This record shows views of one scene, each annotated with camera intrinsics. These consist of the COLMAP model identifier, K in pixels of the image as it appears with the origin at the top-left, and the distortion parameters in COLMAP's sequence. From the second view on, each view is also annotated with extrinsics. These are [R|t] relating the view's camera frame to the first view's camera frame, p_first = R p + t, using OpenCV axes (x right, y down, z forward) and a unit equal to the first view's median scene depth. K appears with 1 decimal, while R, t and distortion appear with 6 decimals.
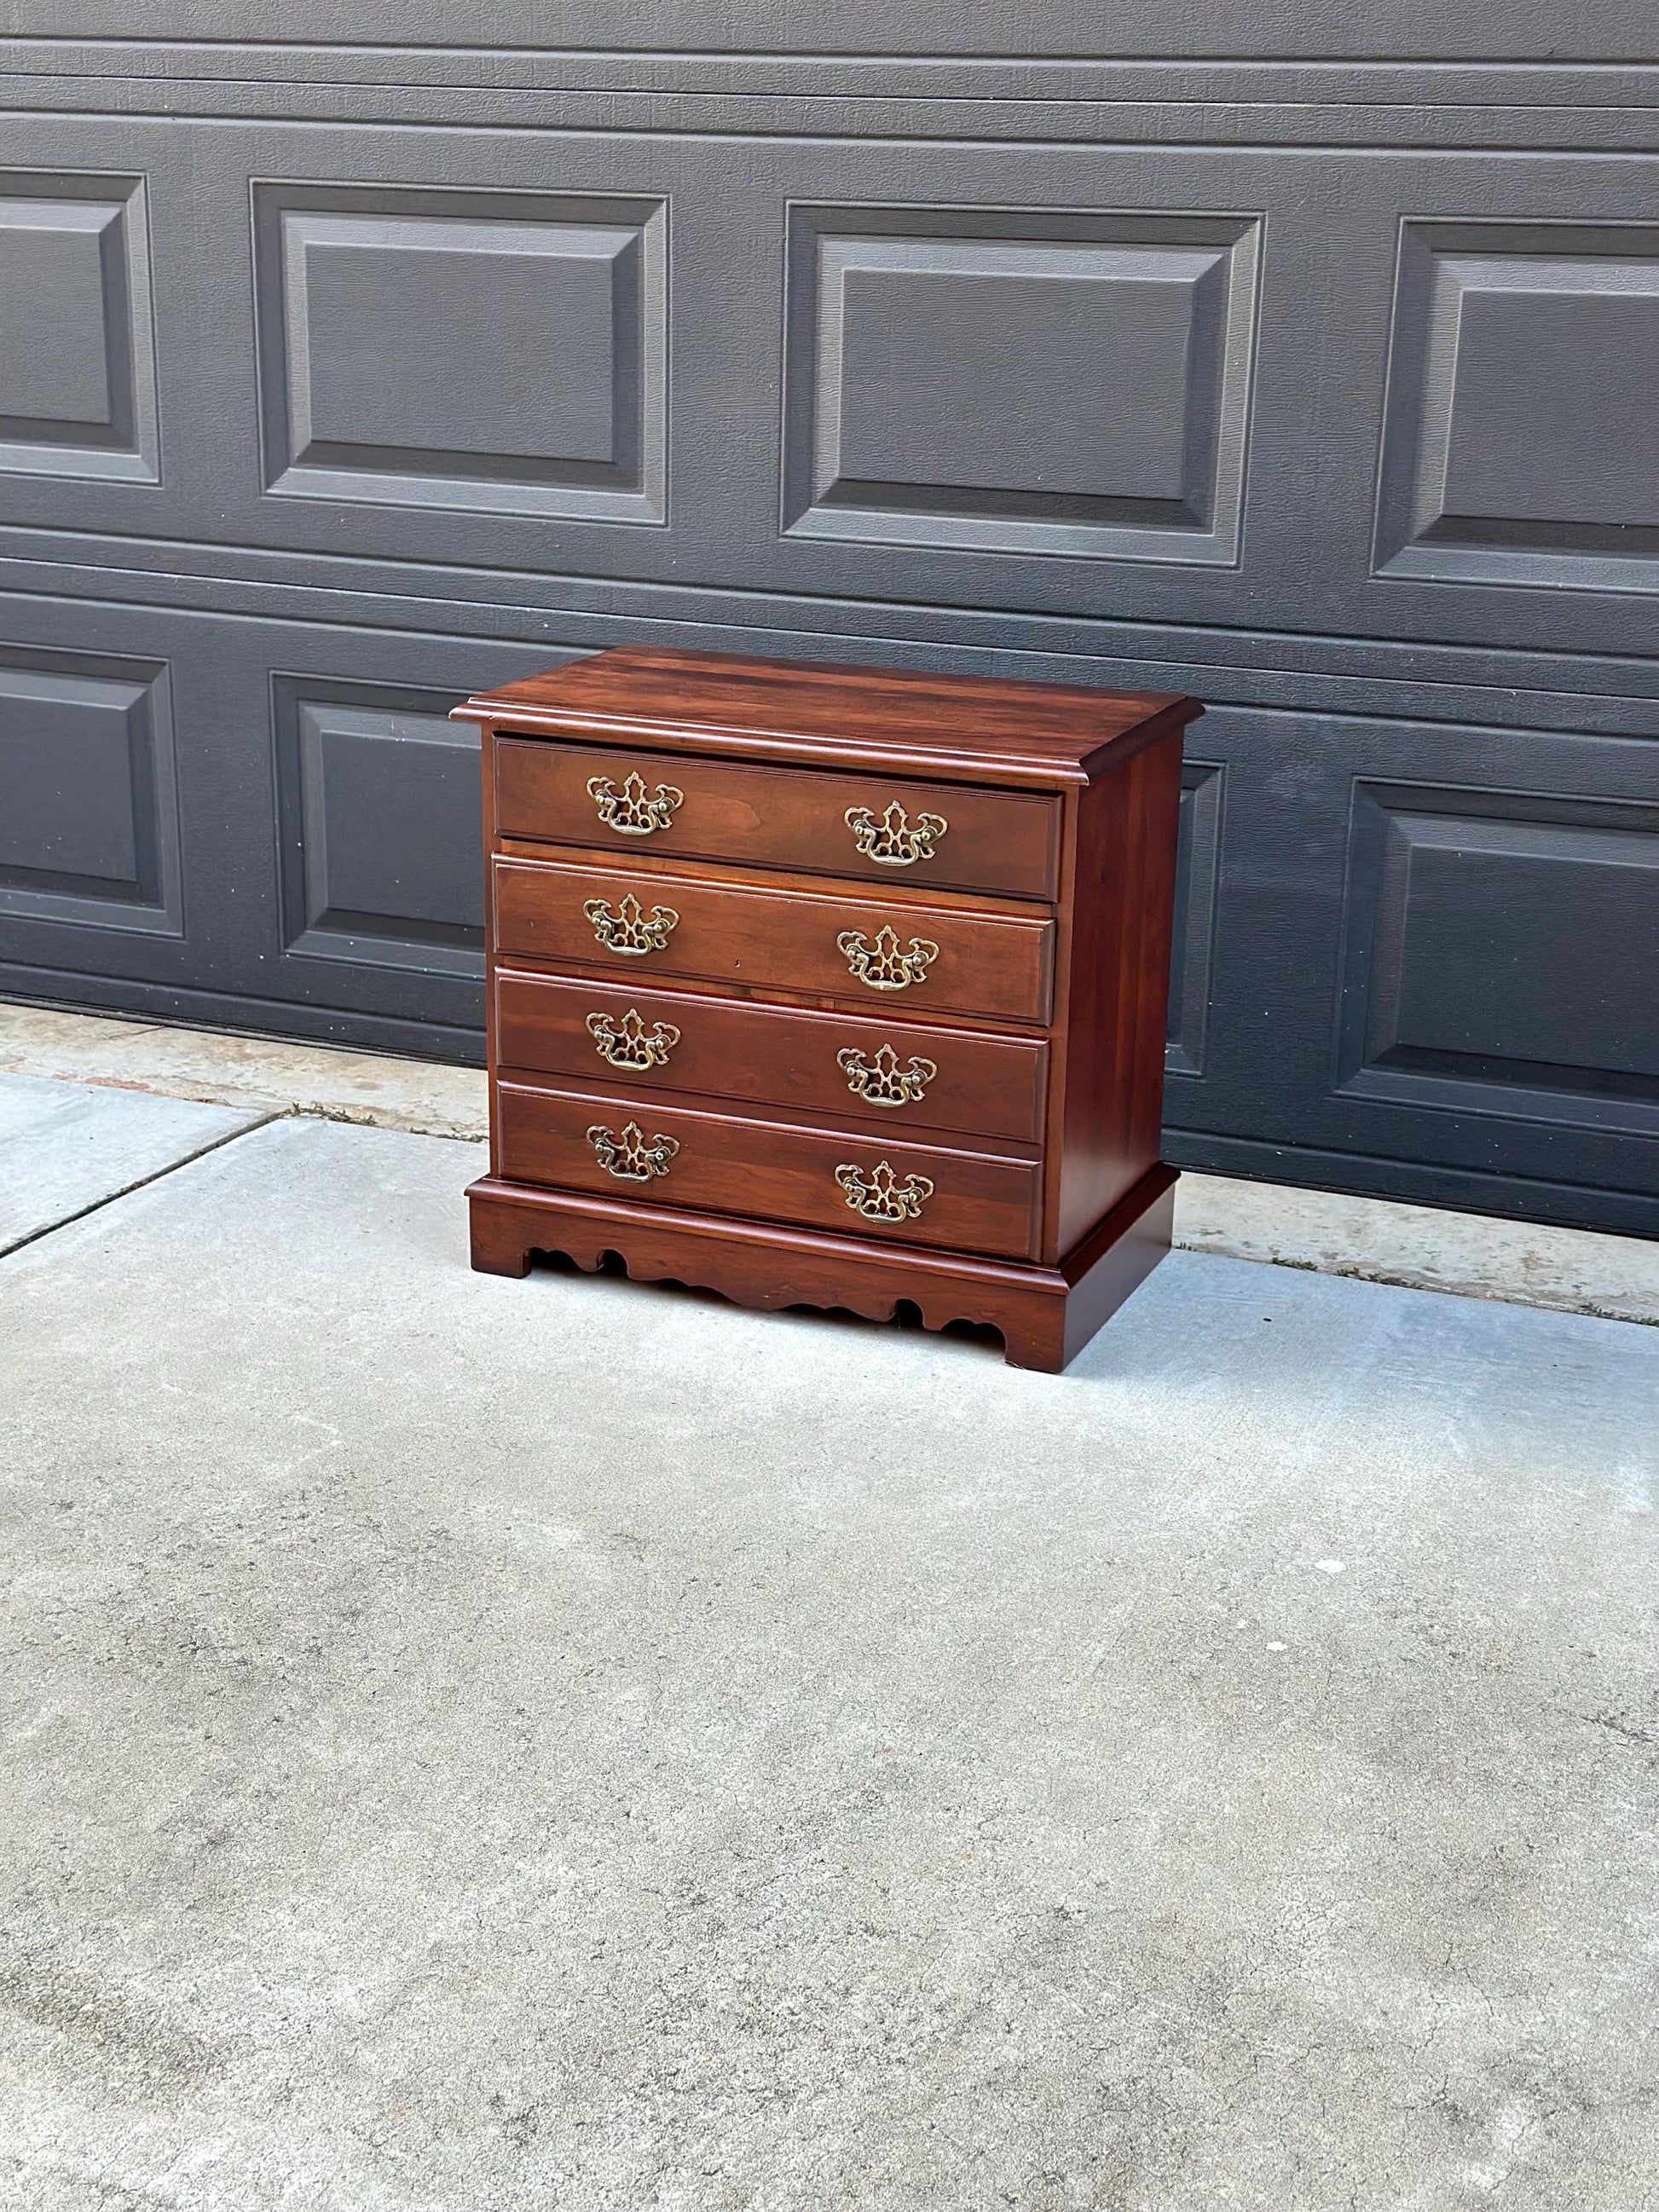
lens RADIAL K [[3123.1, 0, 856.3], [0, 3123.1, 1100.0], [0, 0, 1]] dist [0.165053, -0.308401]
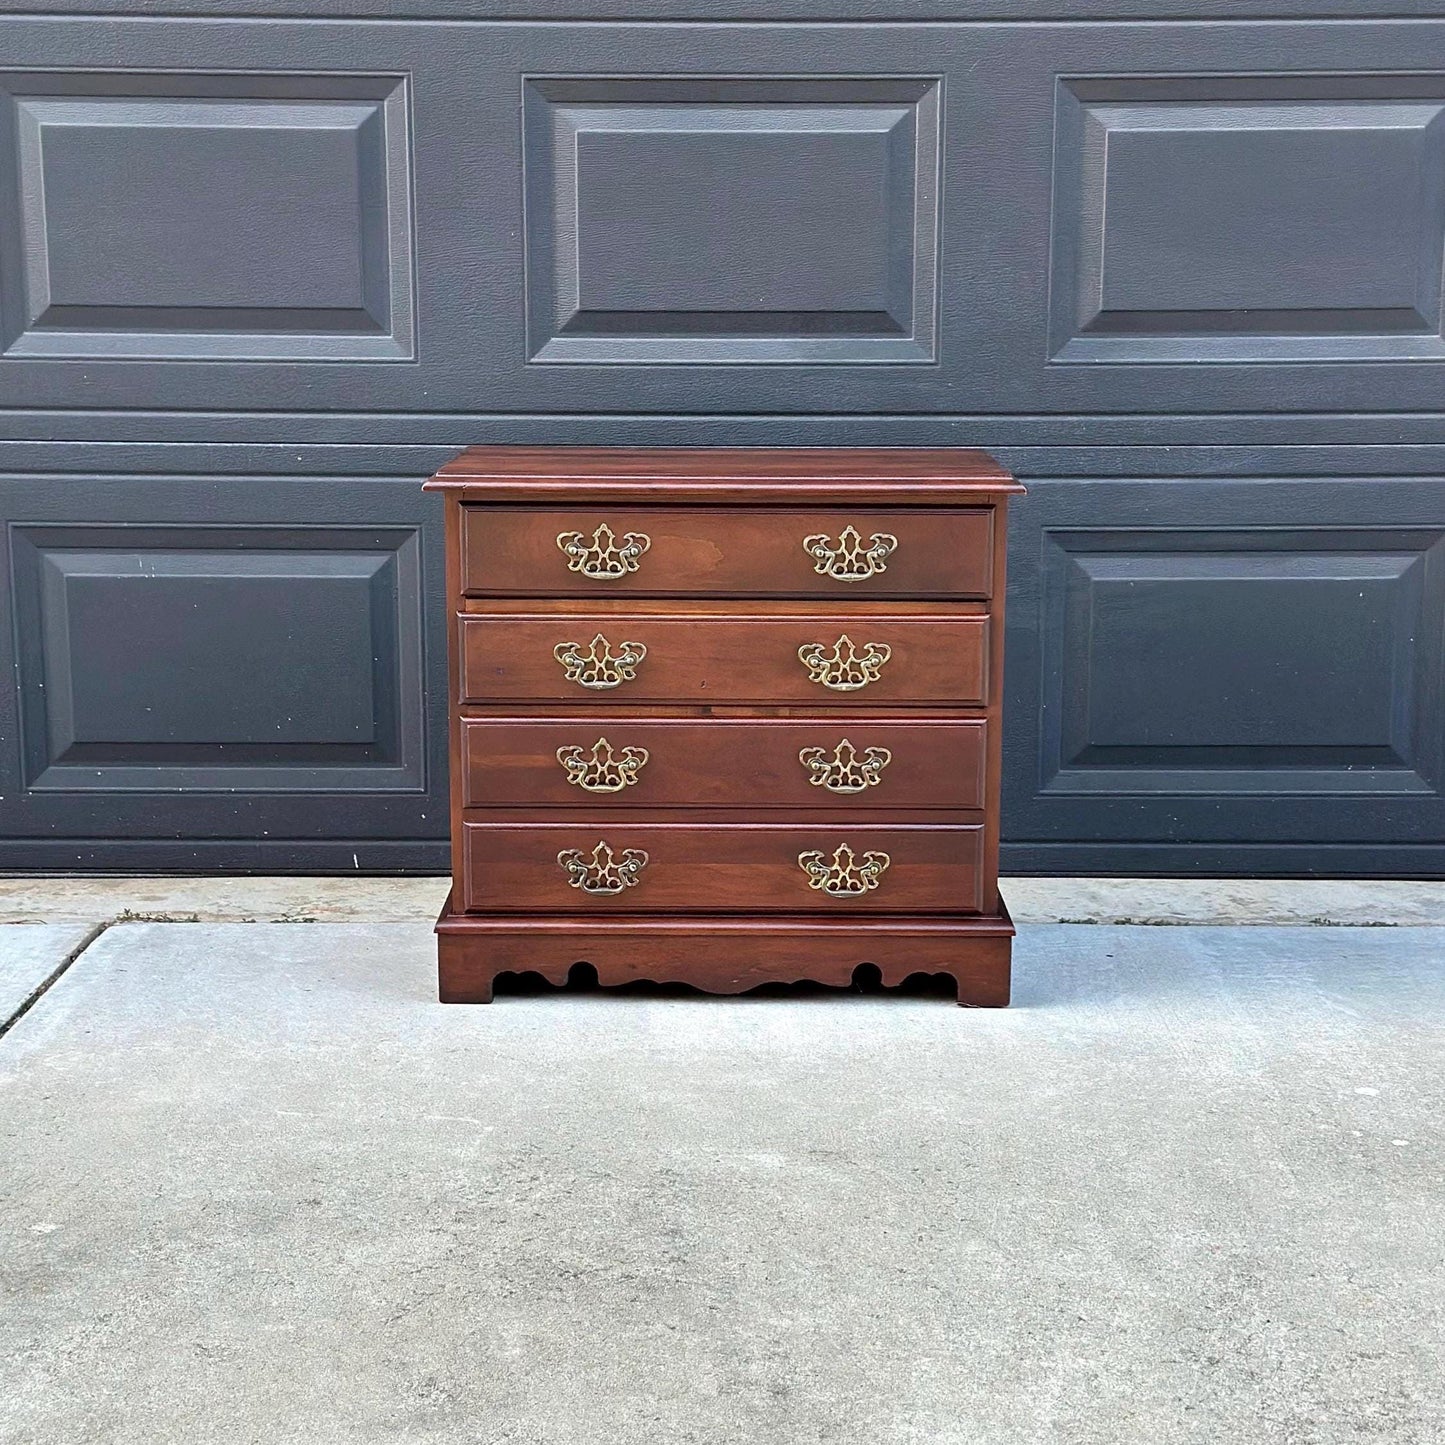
lens RADIAL K [[2733.9, 0, 750.2], [0, 2733.9, 780.6], [0, 0, 1]] dist [0.092091, 0.335250]
pose [[0.924768, -0.091887, 0.369270, -0.385258], [0.130160, 0.988256, -0.080048, 0.071448], [-0.357578, 0.122090, 0.925868, 0.071945]]
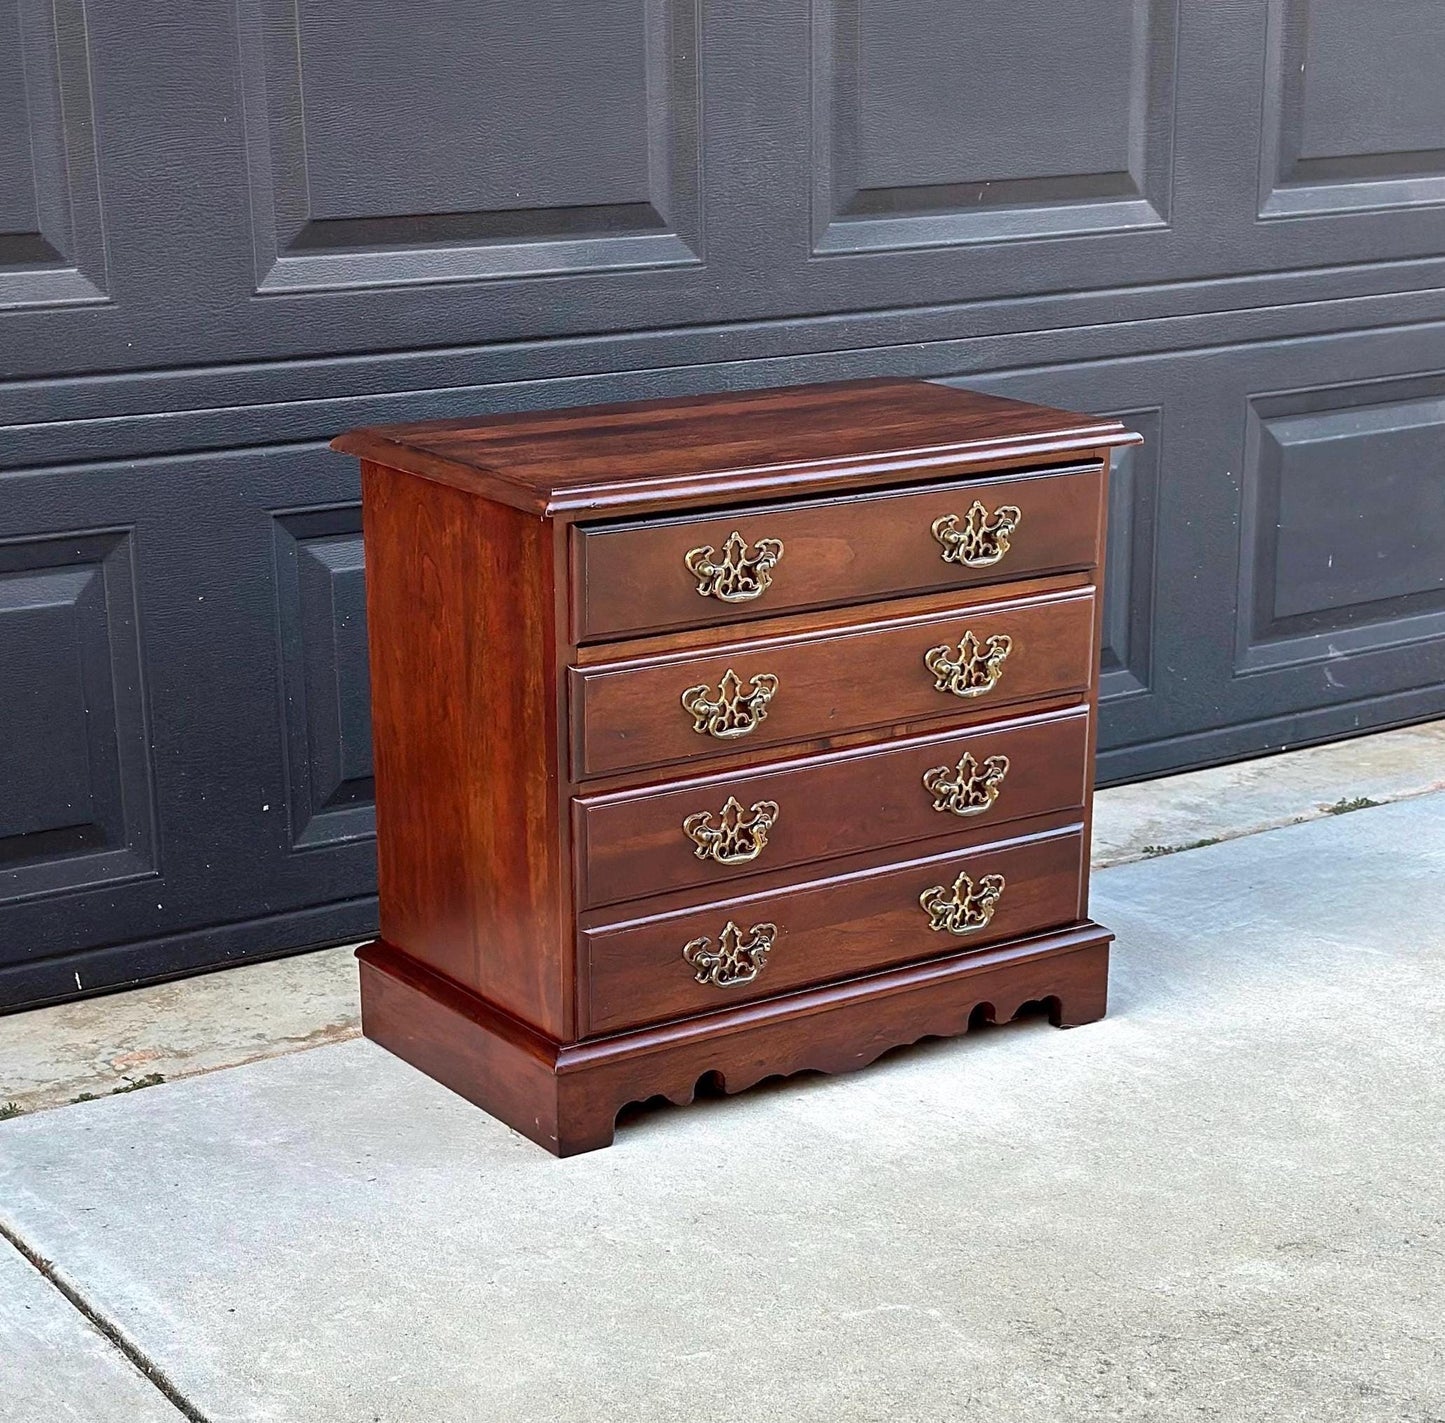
lens RADIAL K [[2938.1, 0, 778.8], [0, 2938.1, 932.2], [0, 0, 1]] dist [0.134540, -0.038526]
pose [[0.538477, -0.288875, 0.791577, -0.745263], [0.261105, 0.950365, 0.169203, -0.131624], [-0.801166, 0.115572, 0.587177, 0.492379]]
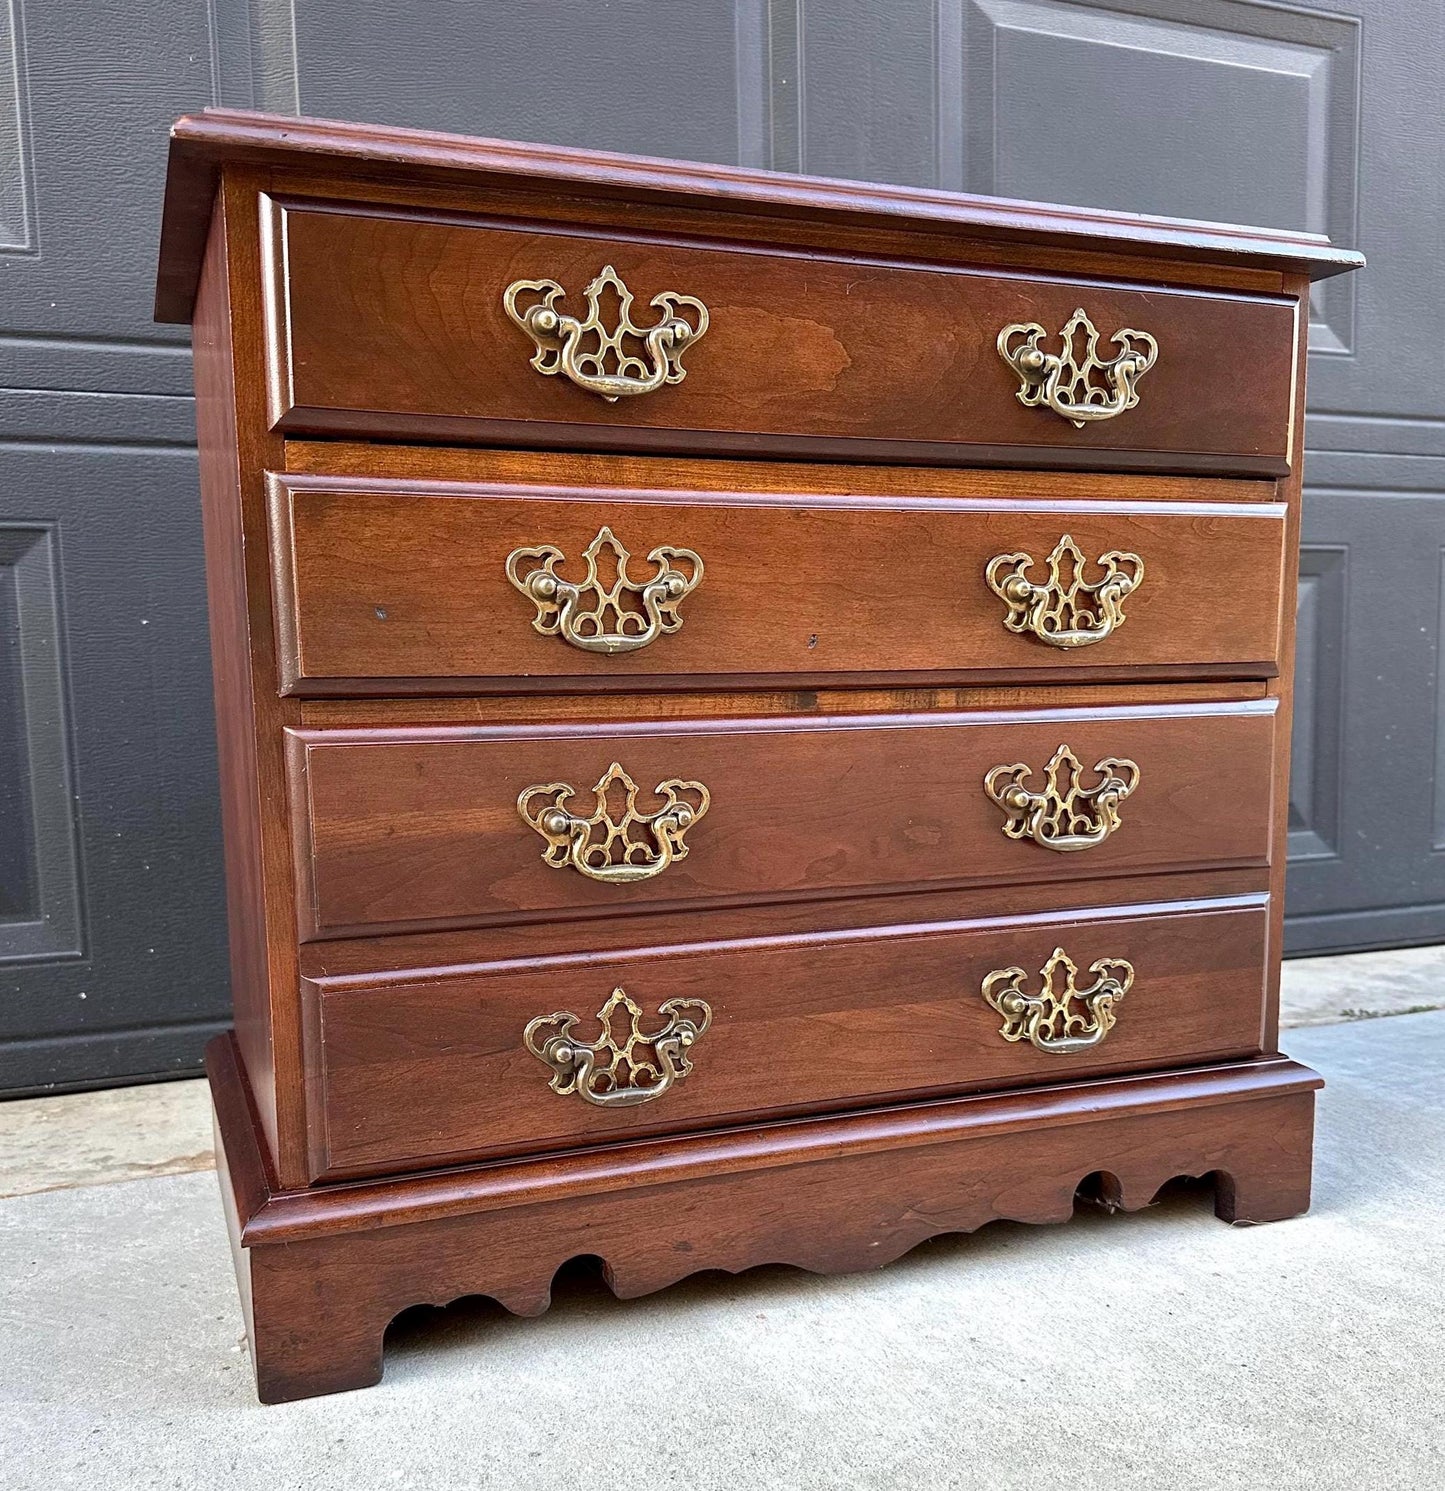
lens RADIAL K [[1472.9, 0, 725.9], [0, 1472.9, 858.4], [0, 0, 1]] dist [0.182424, -0.419473]
pose [[0.721203, -0.123217, 0.681677, -0.225619], [0.237116, 0.968520, -0.075799, 0.009046], [-0.650878, 0.216303, 0.727716, 0.810554]]
